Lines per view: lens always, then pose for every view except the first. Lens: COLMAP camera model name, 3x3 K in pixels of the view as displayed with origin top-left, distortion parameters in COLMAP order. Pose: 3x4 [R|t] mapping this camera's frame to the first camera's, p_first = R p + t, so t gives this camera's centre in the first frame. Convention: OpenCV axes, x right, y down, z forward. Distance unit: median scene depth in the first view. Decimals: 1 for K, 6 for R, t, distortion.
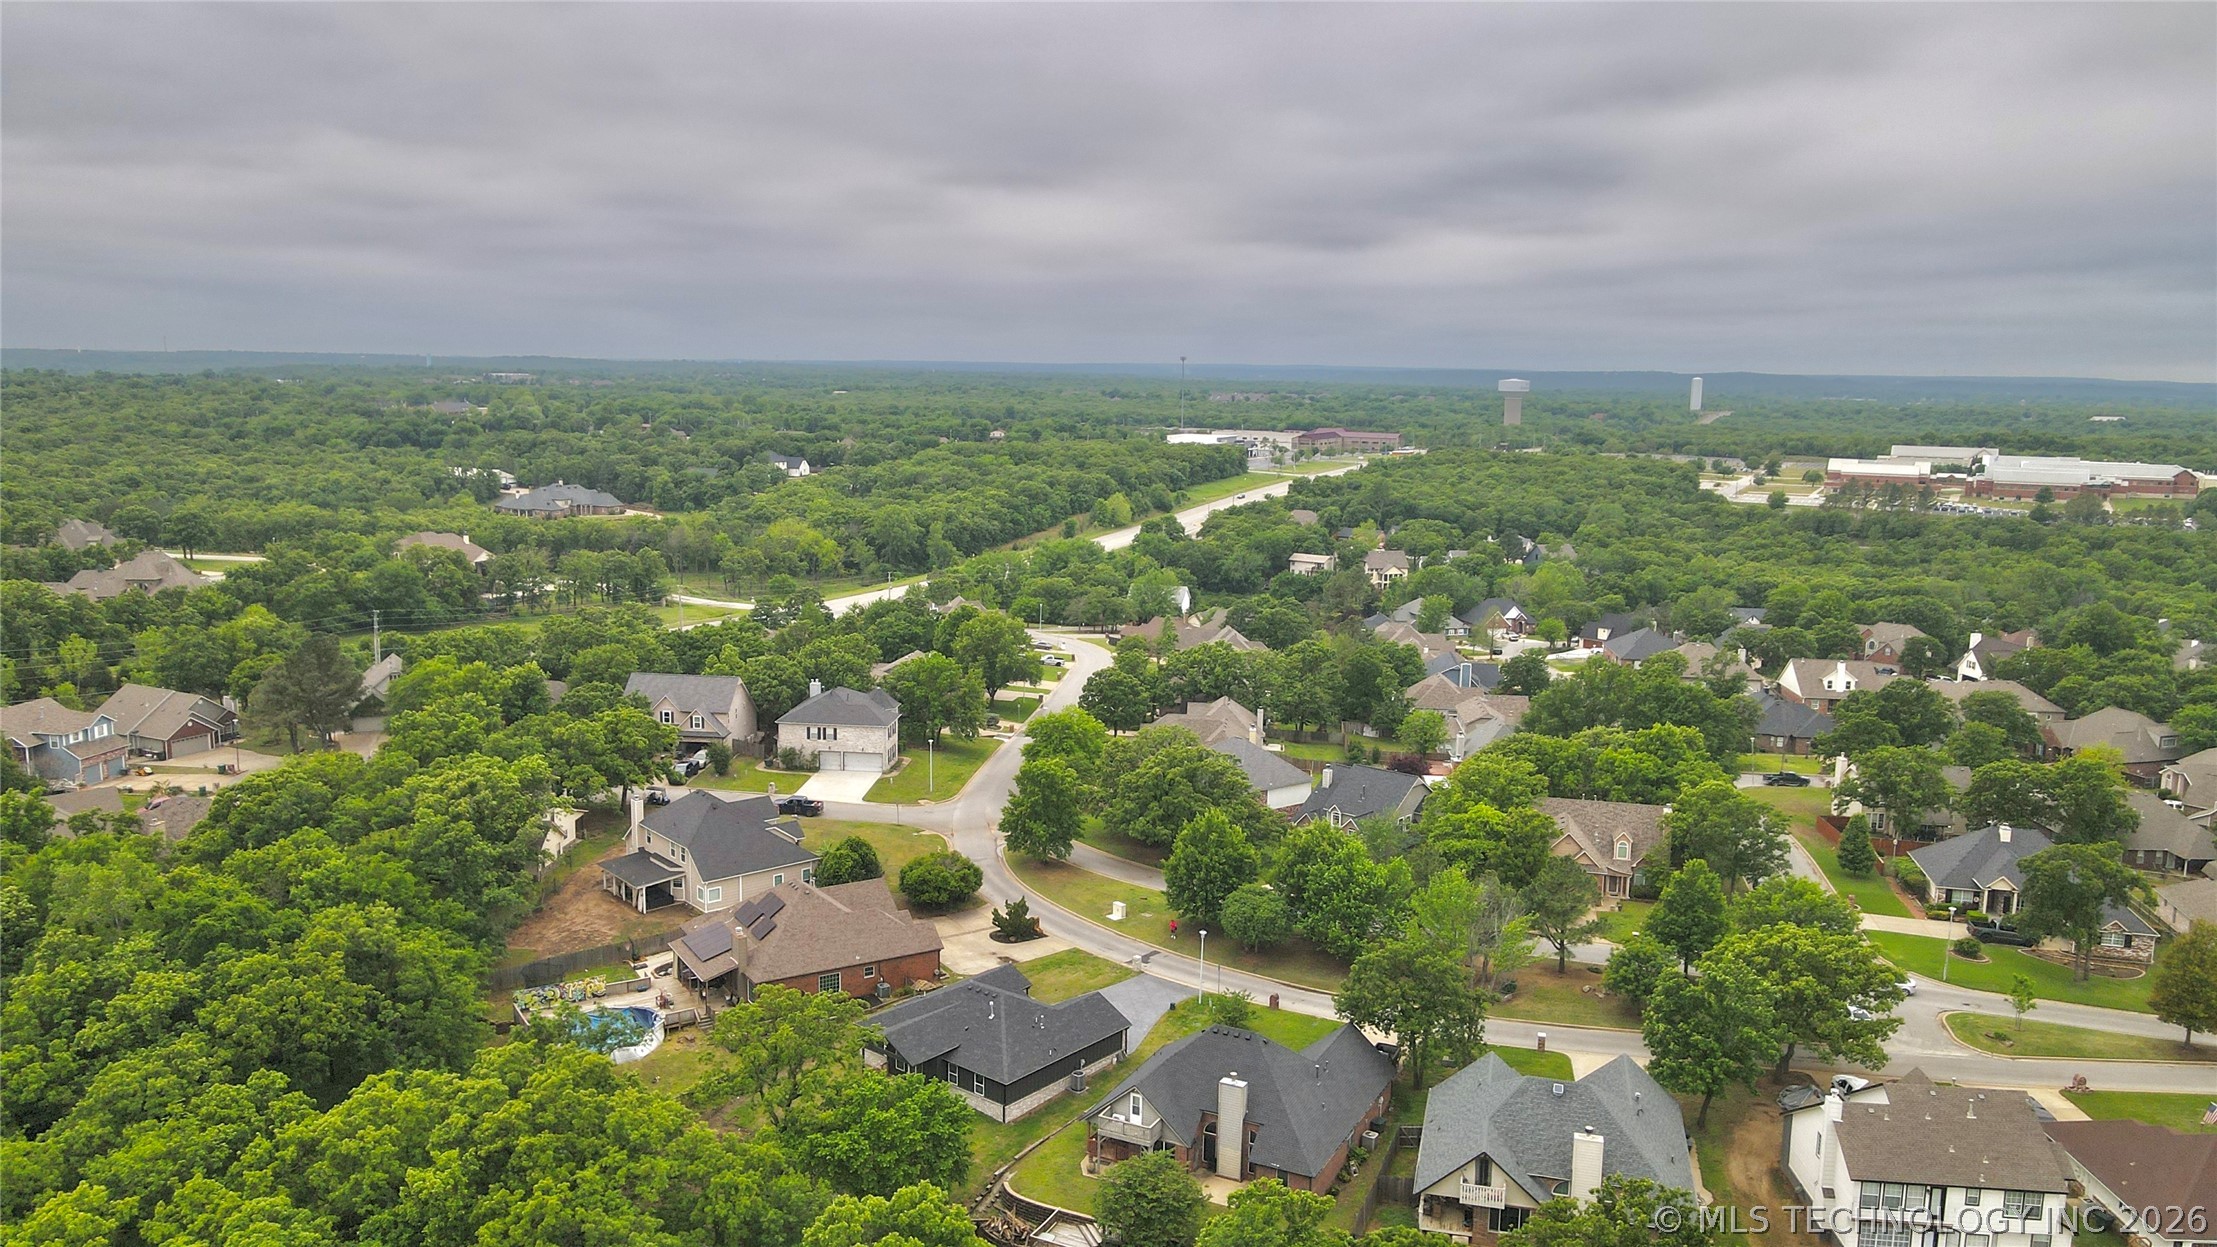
lens RADIAL K [[1630.1, 0, 1096.6], [0, 1630.1, 629.7], [0, 0, 1]] dist [-0.003550, 0.037274]
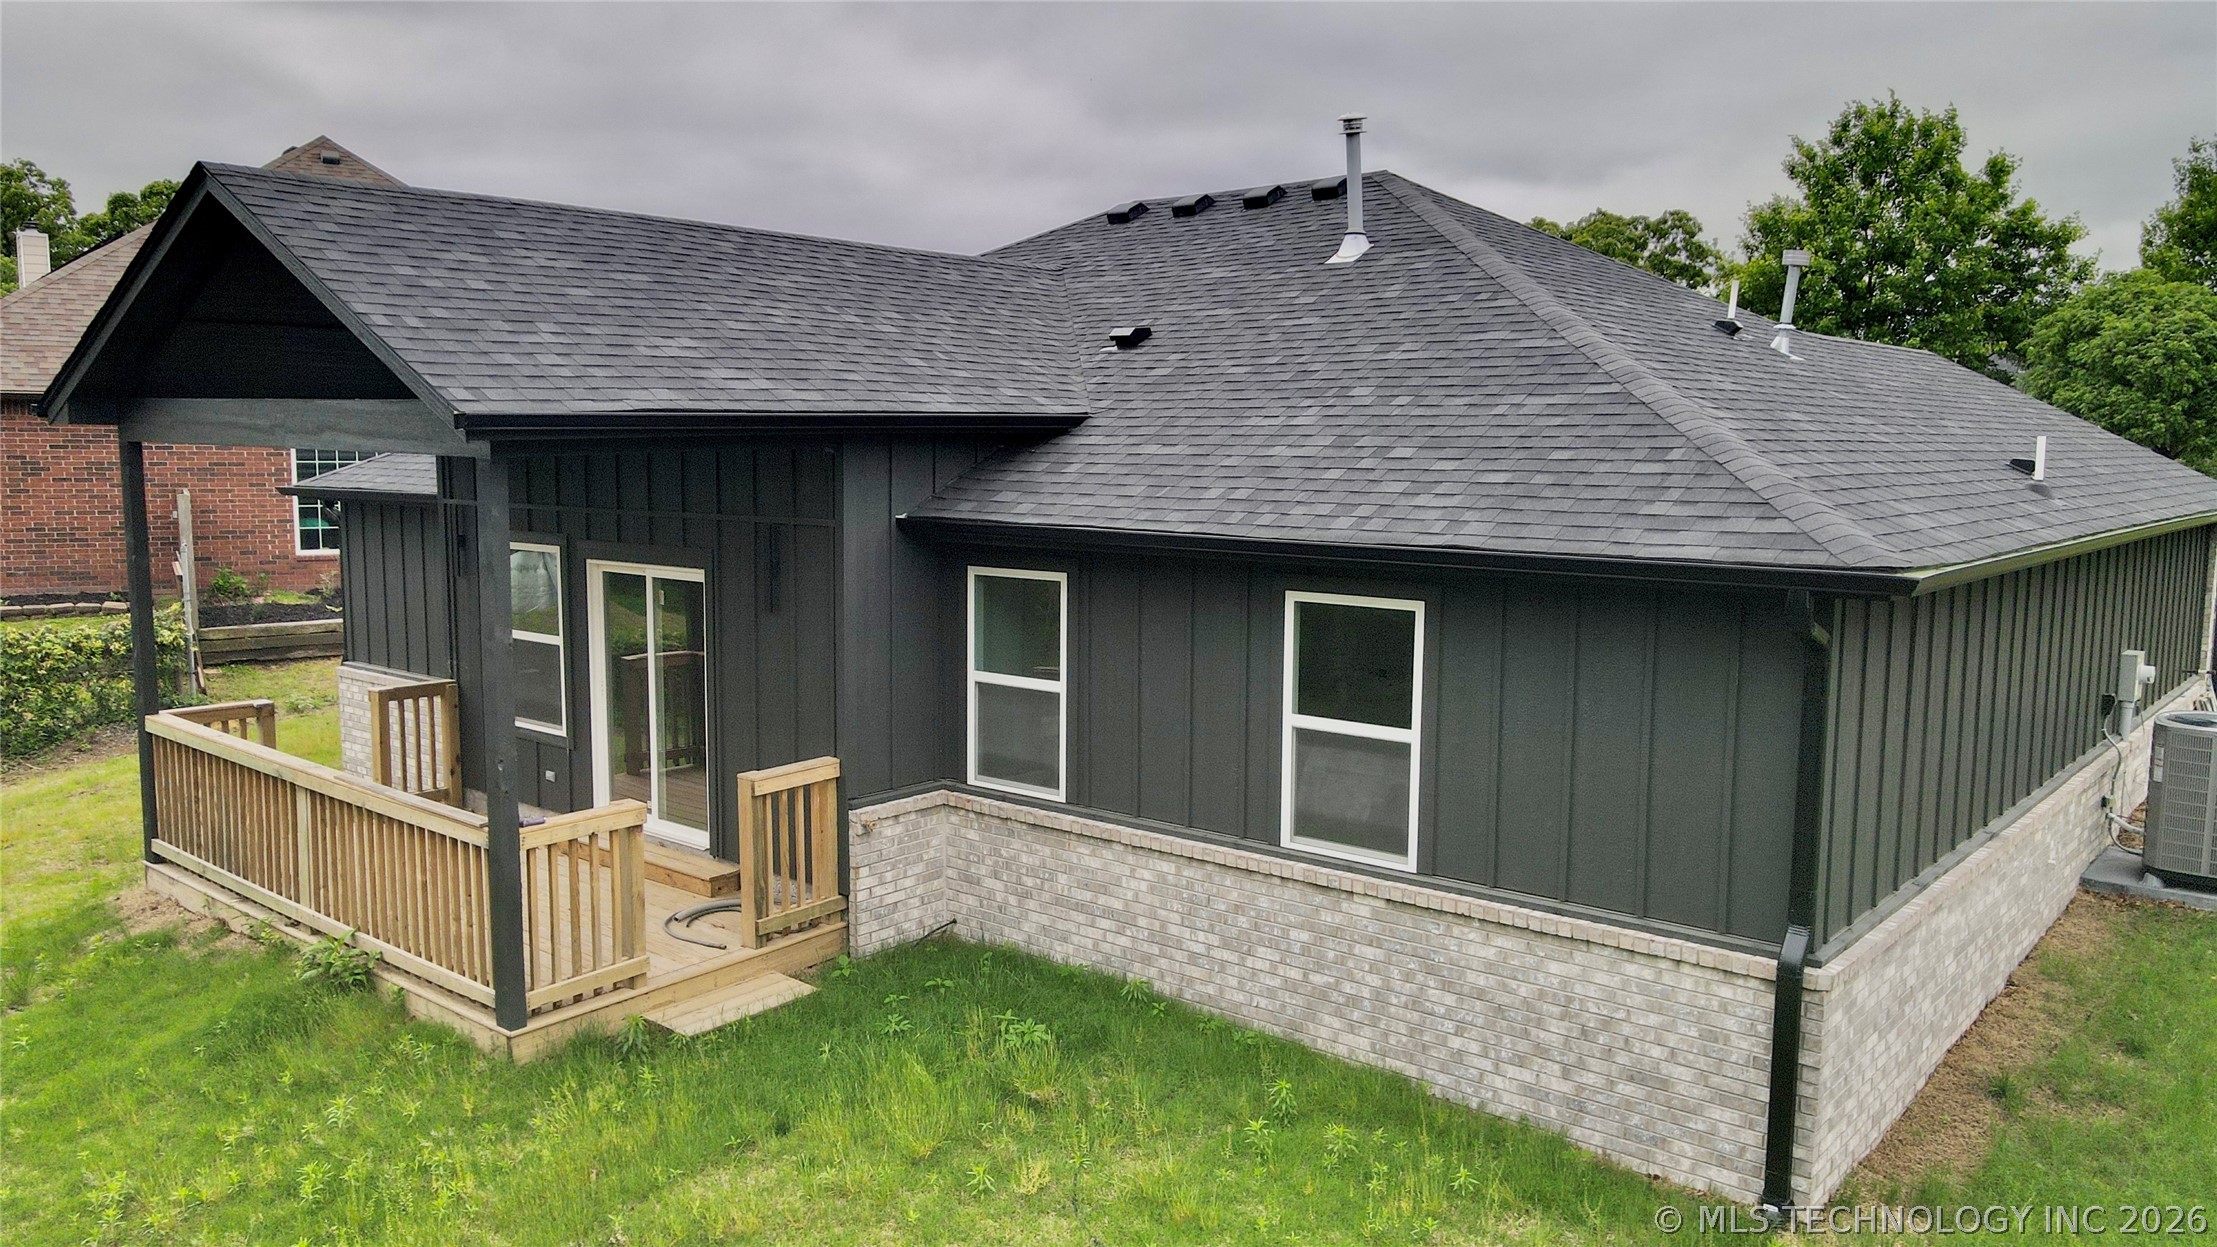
lens RADIAL K [[1630.1, 0, 1096.6], [0, 1630.1, 629.7], [0, 0, 1]] dist [-0.003550, 0.037274]
pose [[0.999864, -0.010991, -0.012286, -0.073264], [0.010369, 0.998715, -0.049606, 0.243101], [0.012815, 0.049471, 0.998693, 0.802888]]
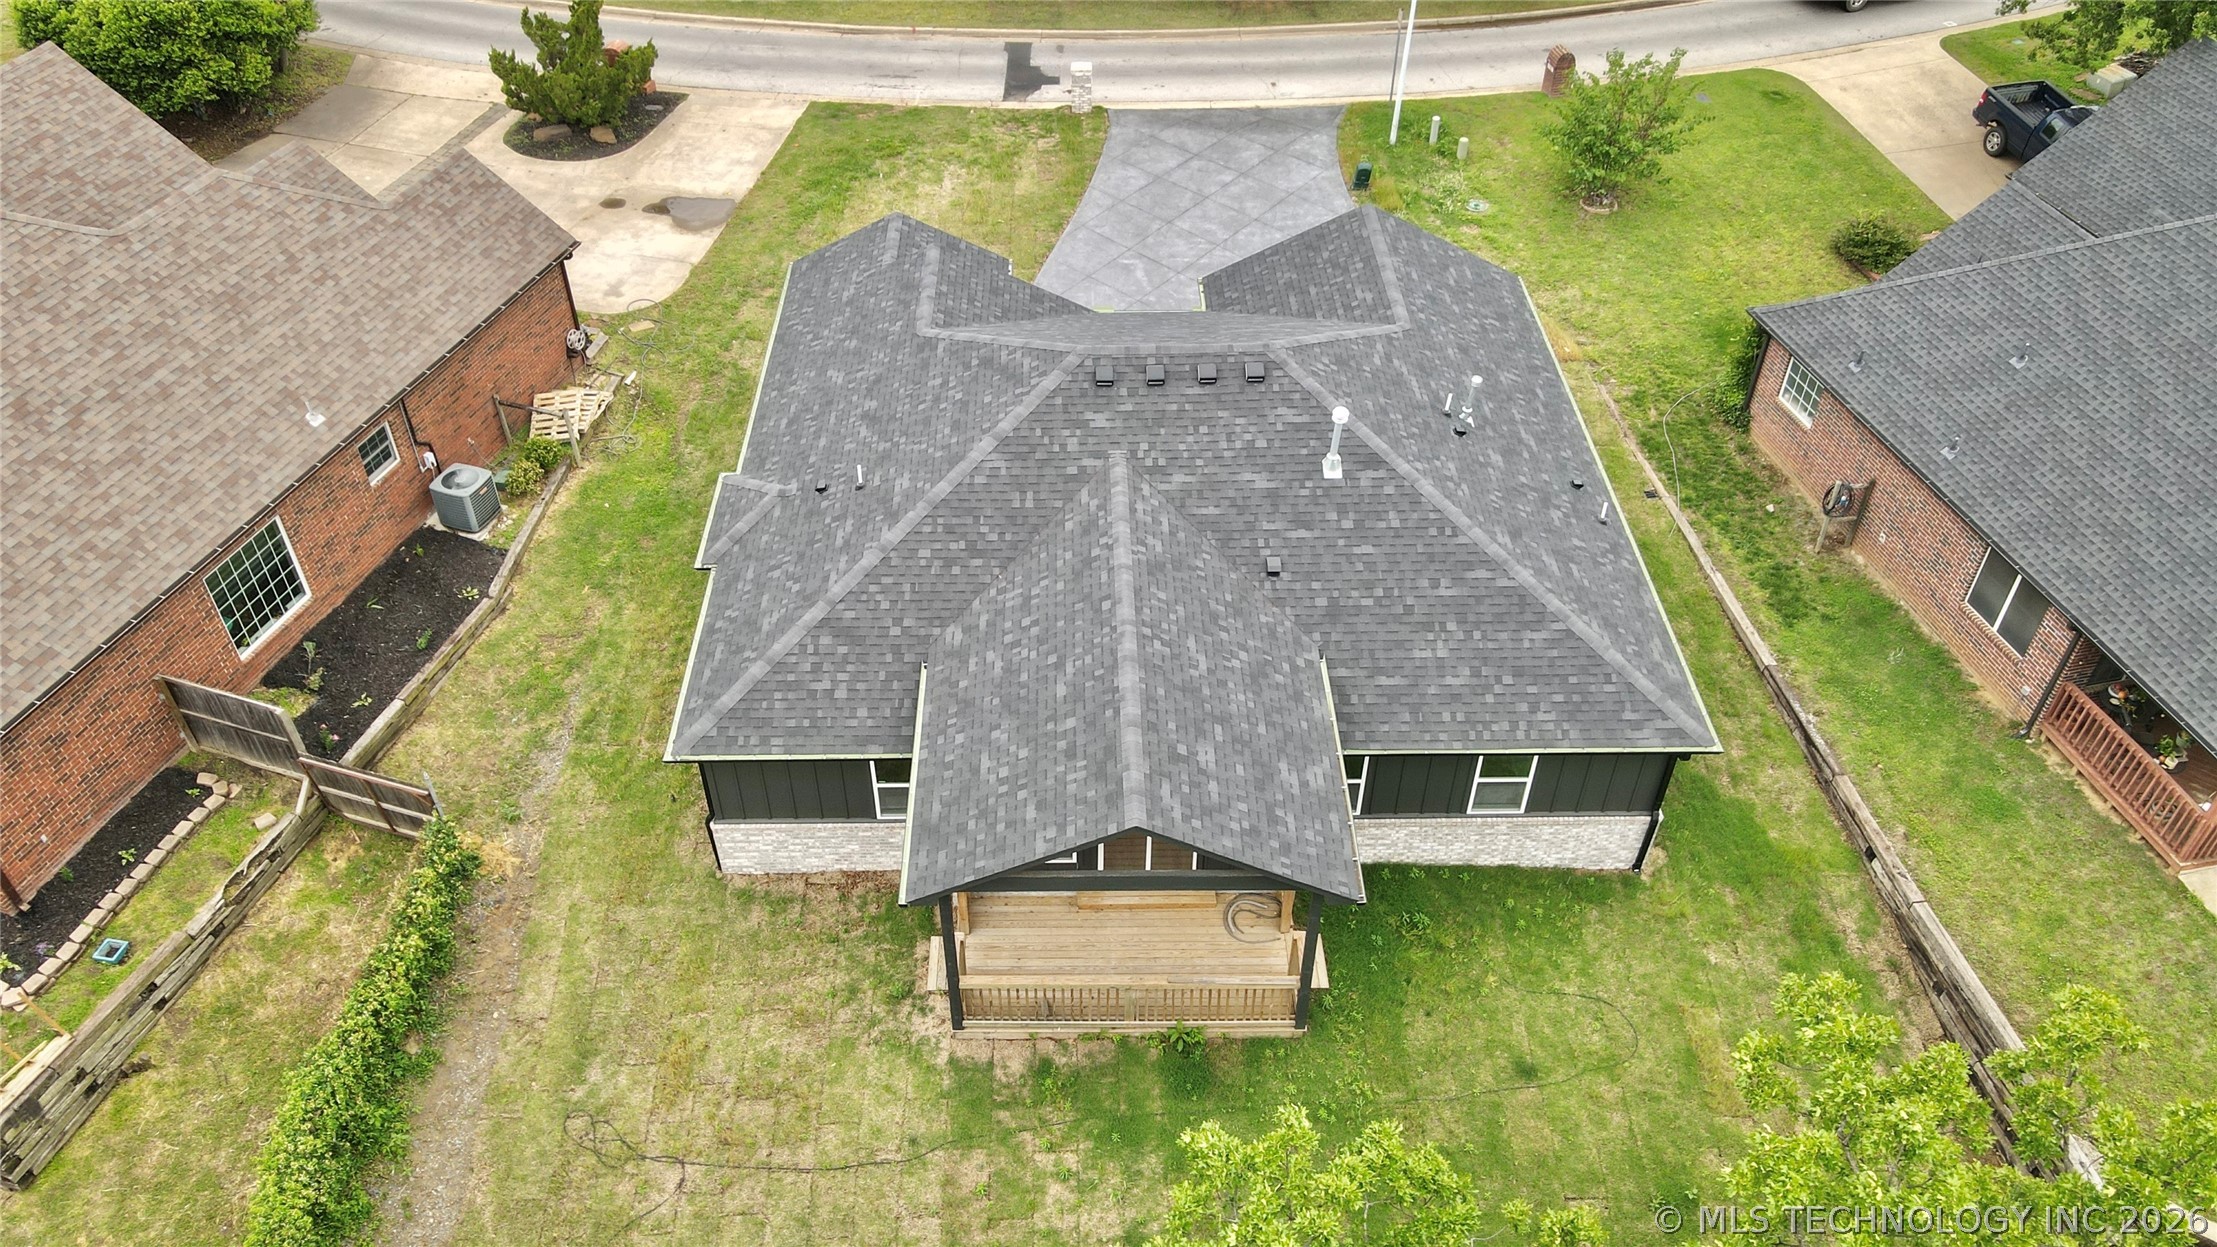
lens RADIAL K [[1630.1, 0, 1096.6], [0, 1630.1, 629.7], [0, 0, 1]] dist [-0.003550, 0.037274]
pose [[0.760329, -0.445660, 0.472533, -0.183089], [0.119903, 0.811287, 0.572220, 0.113314], [-0.638376, -0.378417, 0.670281, 0.782328]]
